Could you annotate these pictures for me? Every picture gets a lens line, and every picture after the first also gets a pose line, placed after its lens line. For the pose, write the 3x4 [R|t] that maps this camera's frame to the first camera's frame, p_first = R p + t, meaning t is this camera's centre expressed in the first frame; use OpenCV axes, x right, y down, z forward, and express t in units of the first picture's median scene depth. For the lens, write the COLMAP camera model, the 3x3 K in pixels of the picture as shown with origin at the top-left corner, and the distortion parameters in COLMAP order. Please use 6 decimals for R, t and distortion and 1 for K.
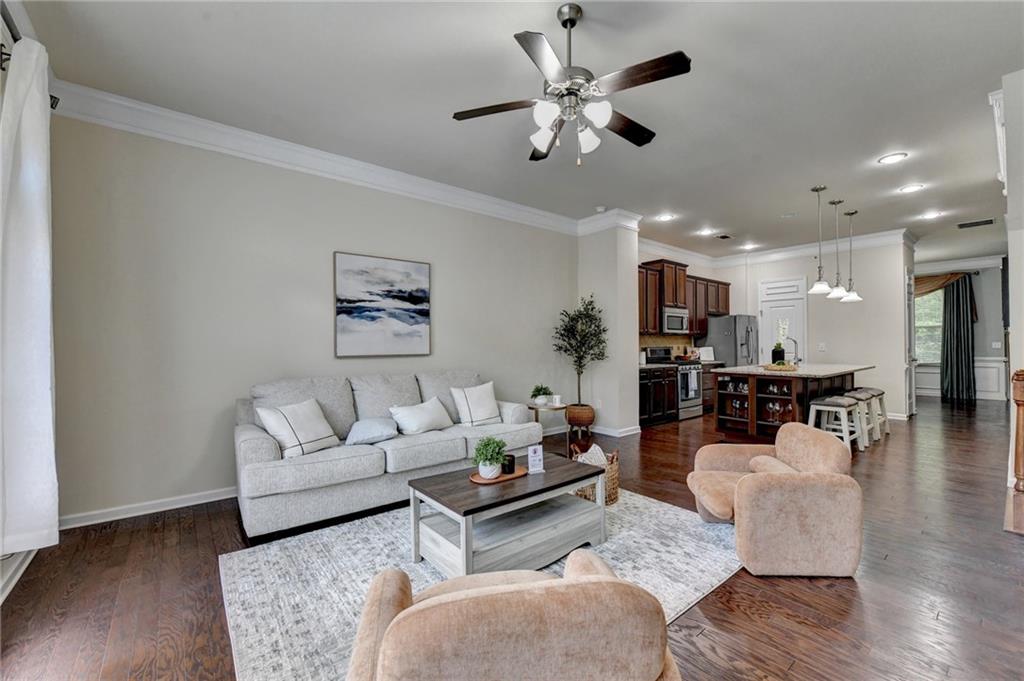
lens RADIAL K [[424.7, 0, 522.0], [0, 424.7, 342.8], [0, 0, 1]] dist [-0.007526, -0.000240]
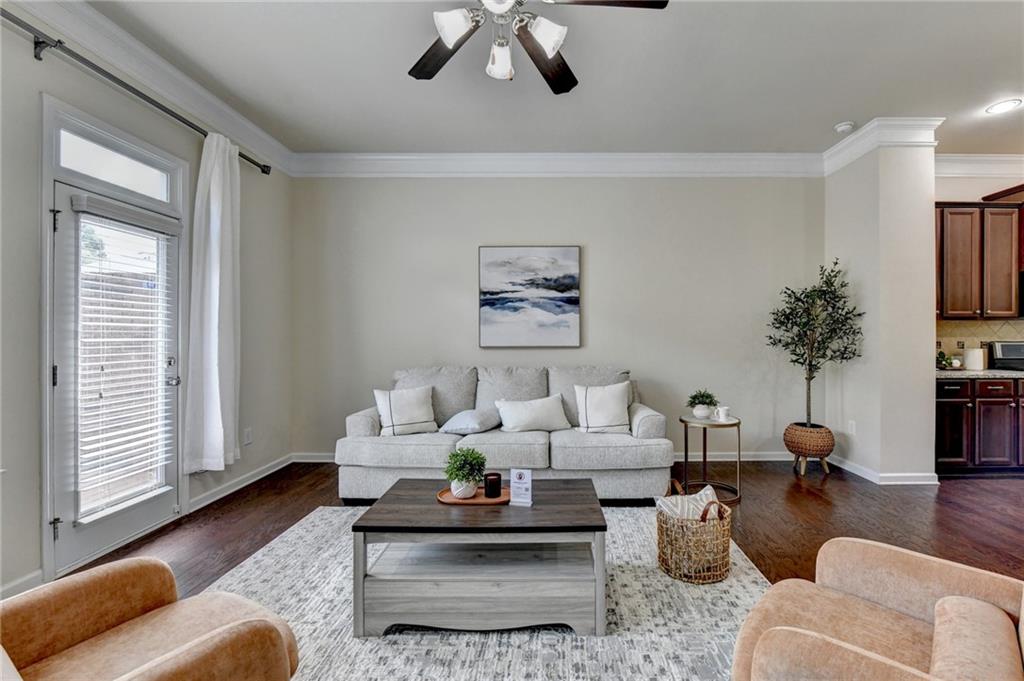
lens RADIAL K [[433.8, 0, 538.6], [0, 433.8, 336.0], [0, 0, 1]] dist [-0.005740, -0.000429]
pose [[0.764987, 0.004372, -0.644031, 0.263791], [0.000274, 0.999975, 0.007113, -0.001347], [0.644046, -0.005618, 0.764966, 0.201431]]
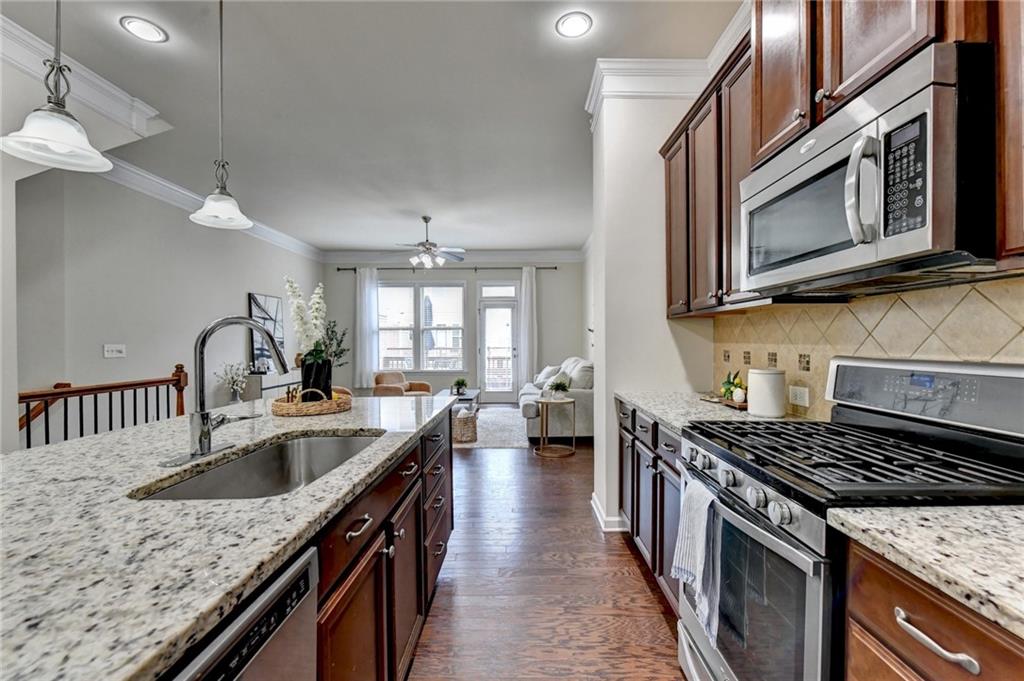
lens RADIAL K [[424.7, 0, 522.0], [0, 424.7, 342.8], [0, 0, 1]] dist [-0.007526, -0.000240]
pose [[-0.645313, 0.012098, -0.763823, 0.757349], [0.011649, 0.999914, 0.005996, 0.000633], [0.763830, -0.005028, -0.645398, 1.357843]]
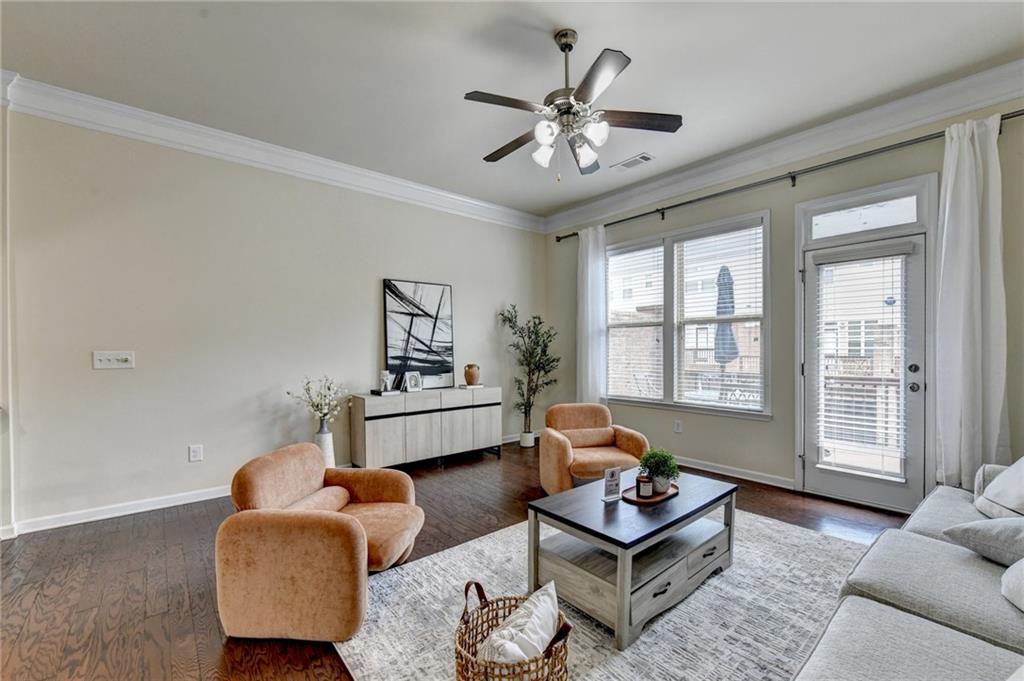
lens RADIAL K [[430.4, 0, 512.8], [0, 430.4, 351.1], [0, 0, 1]] dist [-0.007591, -0.000563]
pose [[-0.999949, 0.010068, -0.001156, 0.103487], [0.010065, 0.999946, 0.002660, 0.003740], [0.001183, 0.002649, -0.999996, 0.886892]]
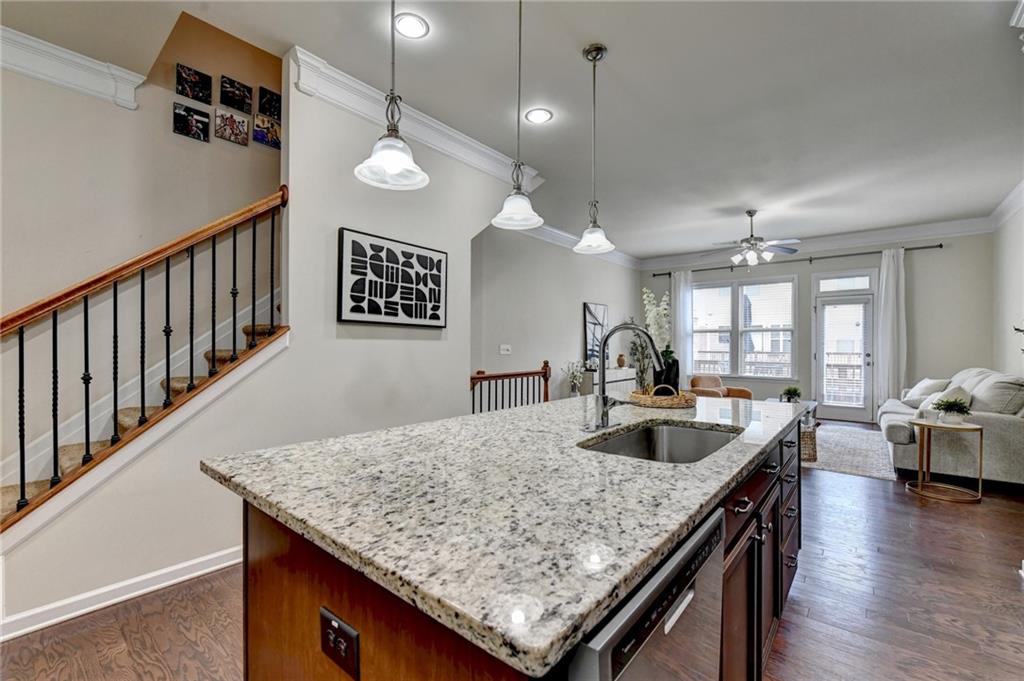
lens RADIAL K [[429.7, 0, 520.6], [0, 429.7, 344.6], [0, 0, 1]] dist [-0.003946, -0.000597]
pose [[-0.983074, 0.003471, -0.183178, 0.811364], [0.003864, 0.999991, -0.001790, 0.000944], [0.183170, -0.002467, -0.983078, 1.373948]]
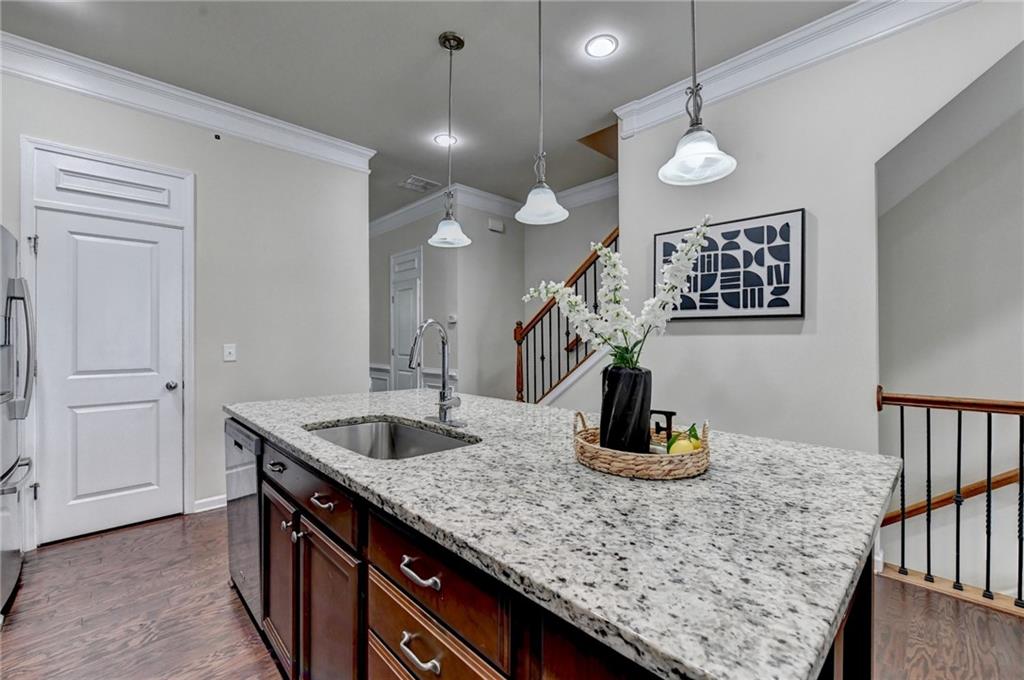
lens RADIAL K [[421.1, 0, 512.0], [0, 421.1, 340.0], [0, 0, 1]] dist [-0.014282, 0.000147]
pose [[-0.068804, 0.010886, 0.997571, 0.378905], [0.000097, 0.999941, -0.010905, 0.003680], [-0.997630, -0.000653, -0.068801, 1.046063]]
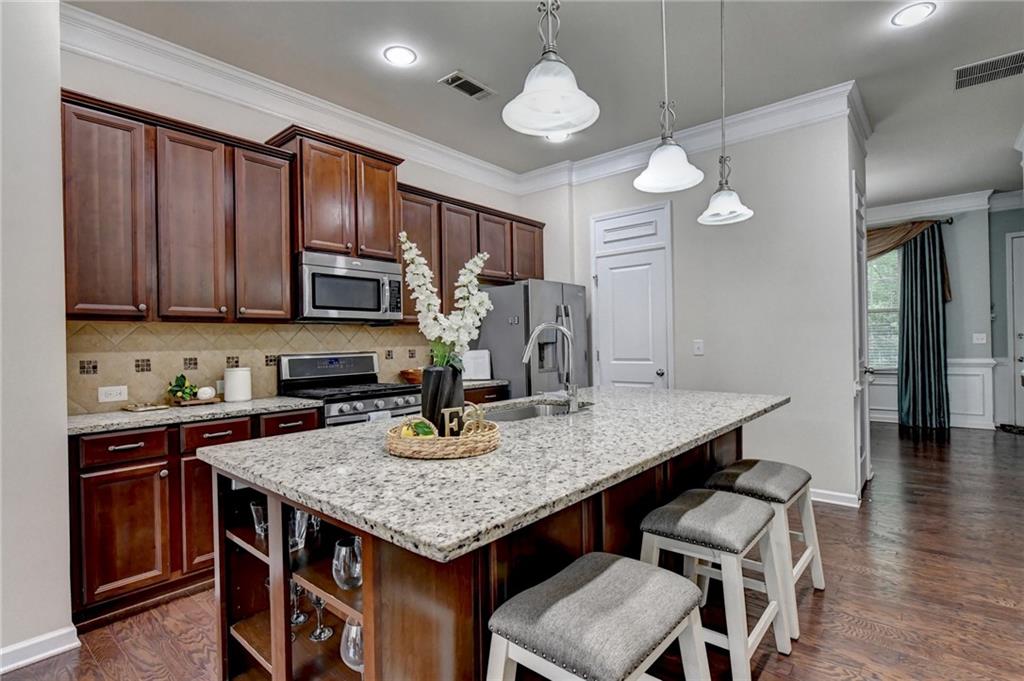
lens RADIAL K [[501.6, 0, 525.2], [0, 501.6, 343.0], [0, 0, 1]] dist [-0.007868, -0.000489]
pose [[0.984612, -0.013479, 0.174232, 0.585099], [0.013050, 0.999908, 0.003605, 0.000968], [-0.174265, -0.001276, 0.984698, 0.667286]]
